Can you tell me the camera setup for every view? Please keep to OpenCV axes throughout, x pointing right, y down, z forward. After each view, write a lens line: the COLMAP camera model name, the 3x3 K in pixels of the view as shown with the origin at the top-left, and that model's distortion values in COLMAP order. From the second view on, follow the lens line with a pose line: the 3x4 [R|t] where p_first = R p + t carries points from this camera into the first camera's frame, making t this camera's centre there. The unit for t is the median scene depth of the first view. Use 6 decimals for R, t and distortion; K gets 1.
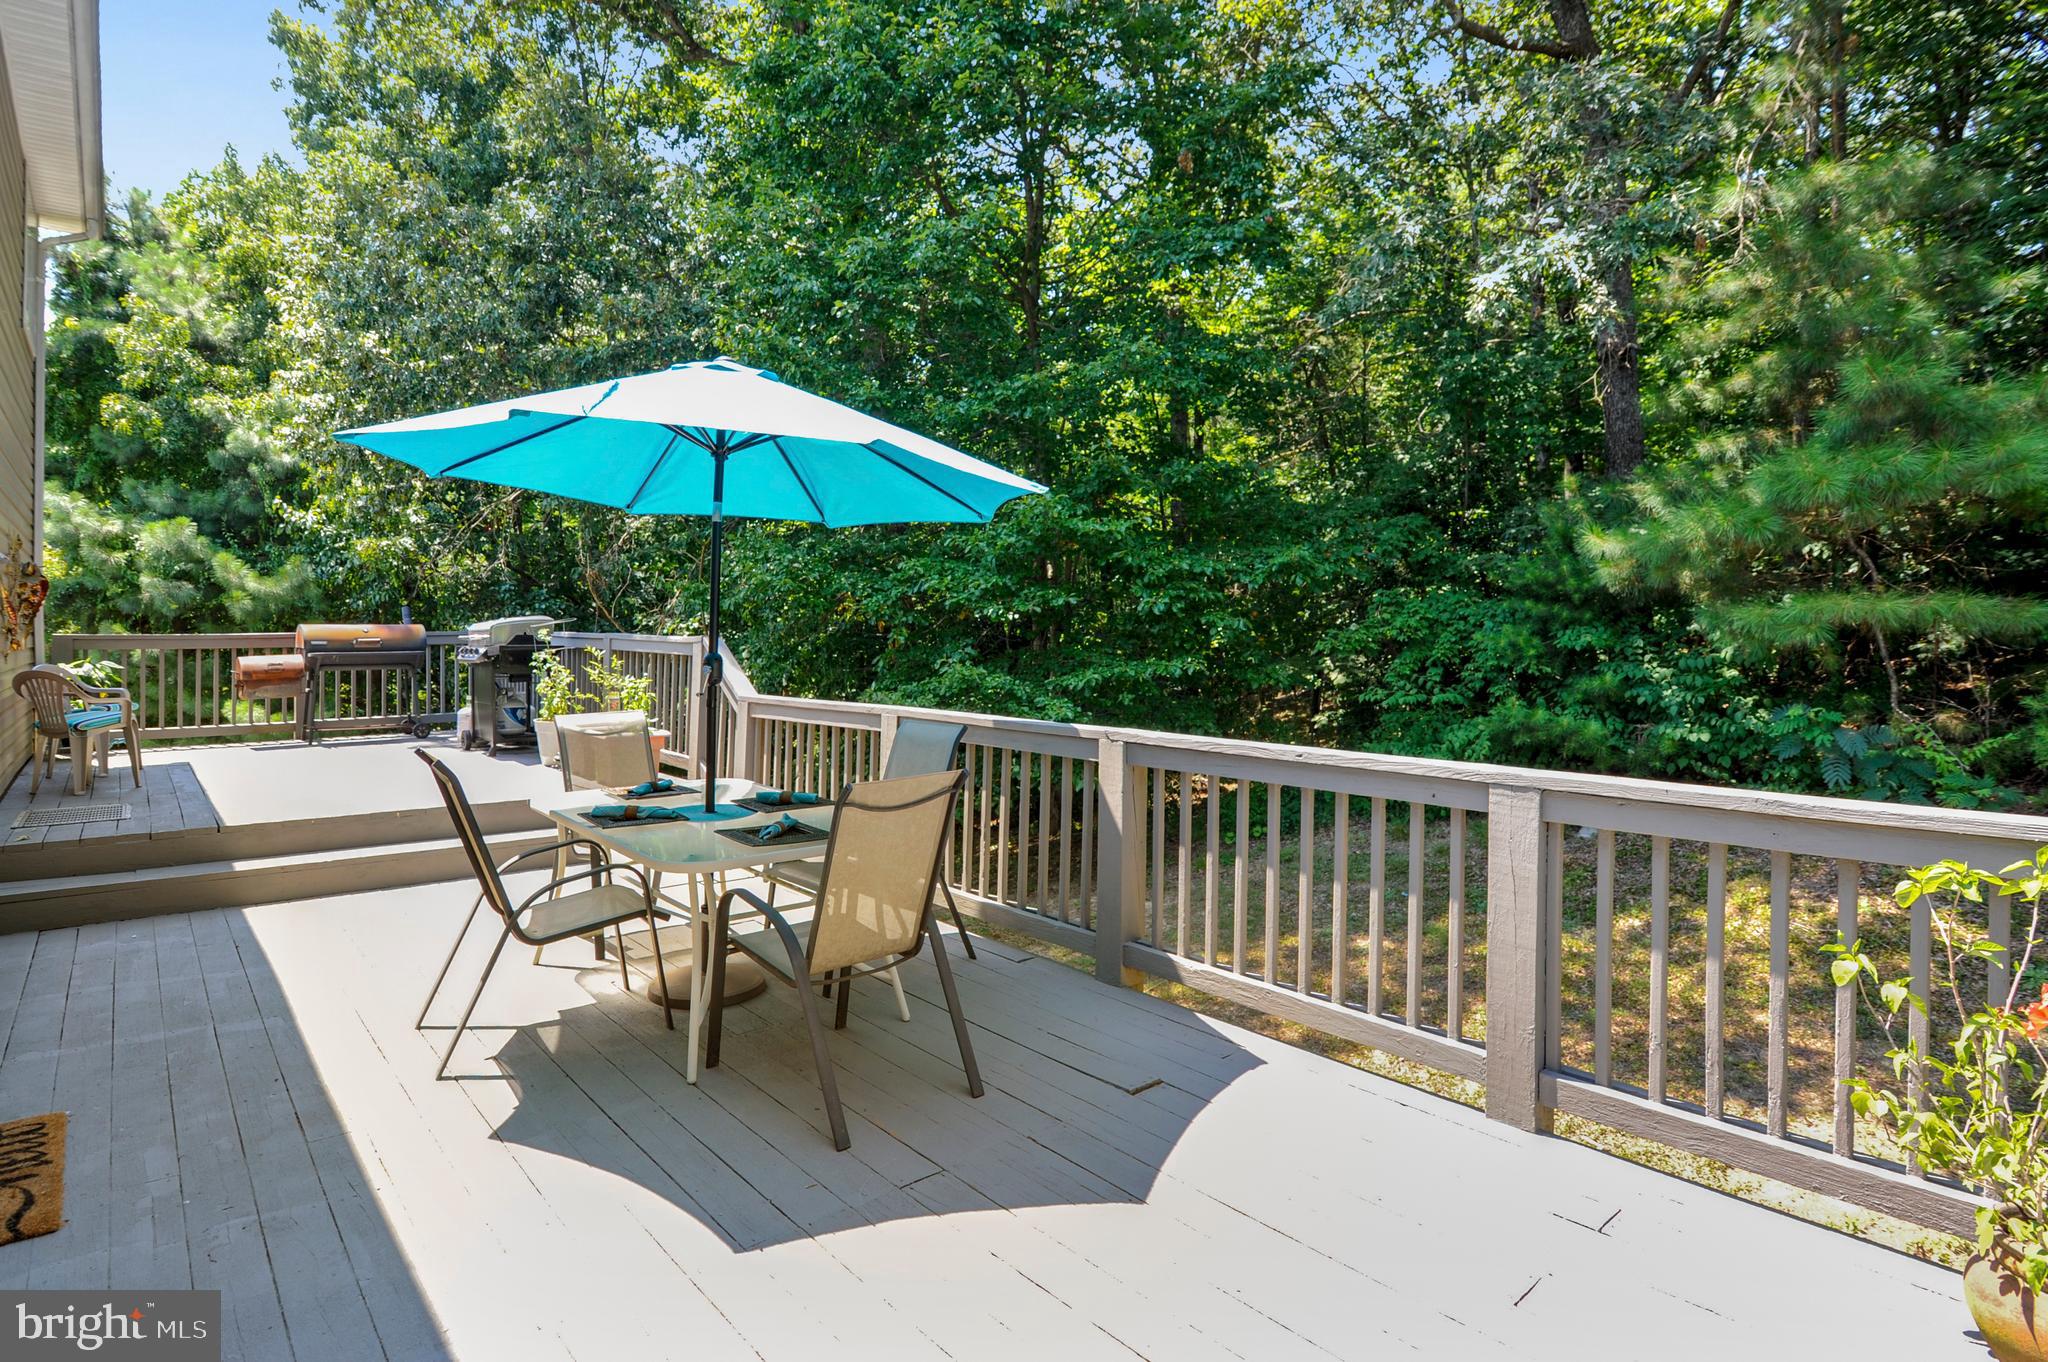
lens RADIAL K [[1049.0, 0, 1017.1], [0, 1049.0, 647.8], [0, 0, 1]] dist [0.000295, -0.000147]
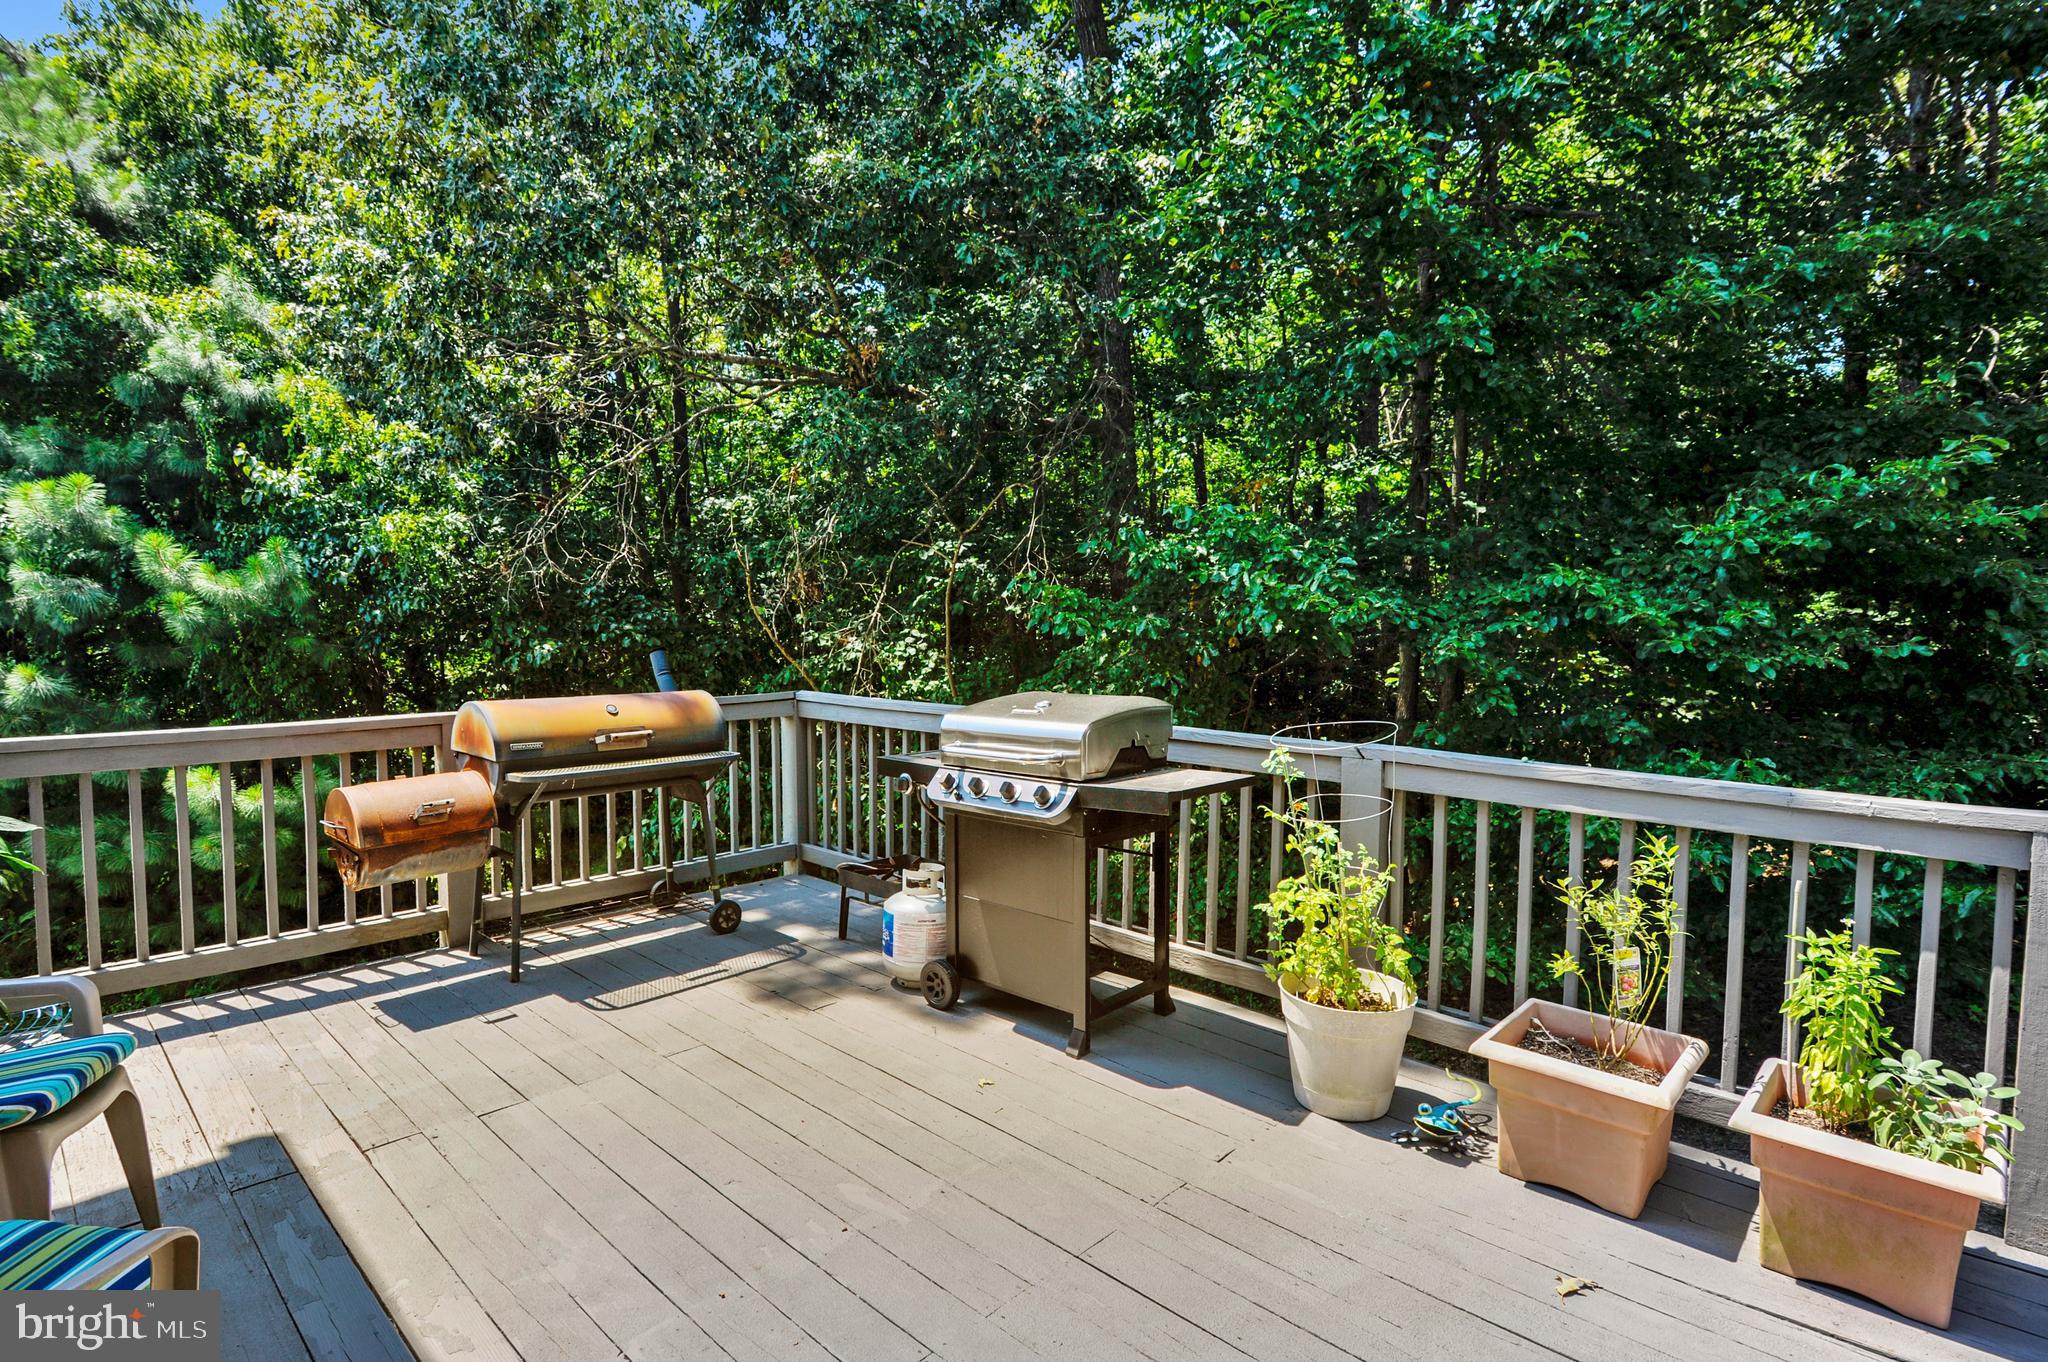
lens RADIAL K [[1001.6, 0, 1012.5], [0, 1001.6, 689.5], [0, 0, 1]] dist [-0.000500, -0.000390]
pose [[0.994584, -0.001313, 0.103926, -0.294872], [-0.004006, 0.998693, 0.050948, -0.028335], [-0.103857, -0.051088, 0.993279, 0.331305]]
